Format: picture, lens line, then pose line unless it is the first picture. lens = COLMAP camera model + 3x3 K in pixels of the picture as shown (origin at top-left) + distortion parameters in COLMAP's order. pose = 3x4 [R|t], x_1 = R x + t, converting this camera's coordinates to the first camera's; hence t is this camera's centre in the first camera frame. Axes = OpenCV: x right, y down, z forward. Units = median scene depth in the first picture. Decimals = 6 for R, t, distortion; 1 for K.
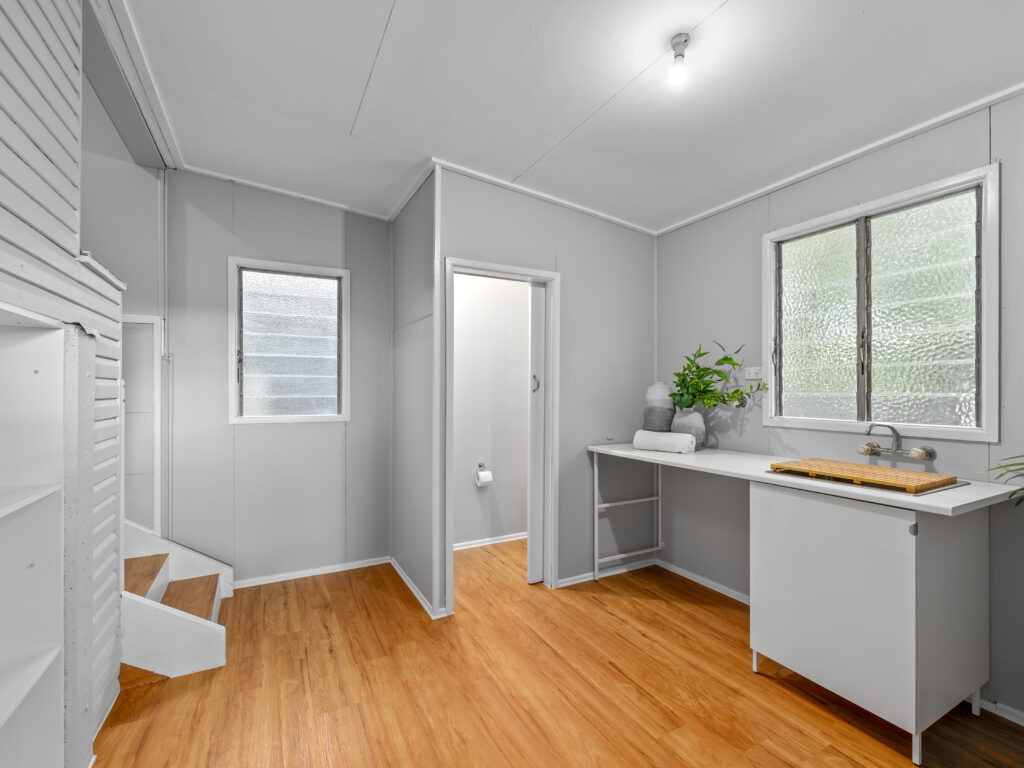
lens RADIAL K [[463.9, 0, 517.3], [0, 463.9, 390.2], [0, 0, 1]] dist [-0.002846, -0.000514]
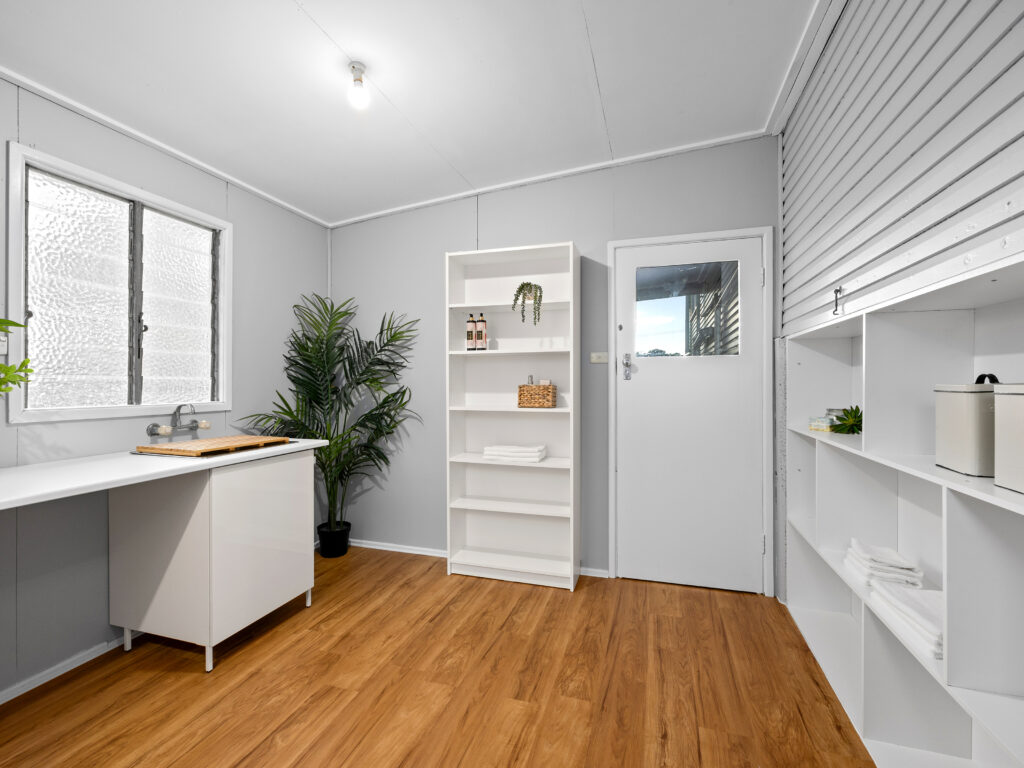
lens RADIAL K [[463.9, 0, 515.1], [0, 463.9, 379.5], [0, 0, 1]] dist [-0.002846, -0.000514]
pose [[-0.699554, -0.001895, 0.714577, -0.580763], [-0.003355, 0.999994, -0.000633, 0.011527], [-0.714572, -0.002840, -0.699556, 1.183842]]
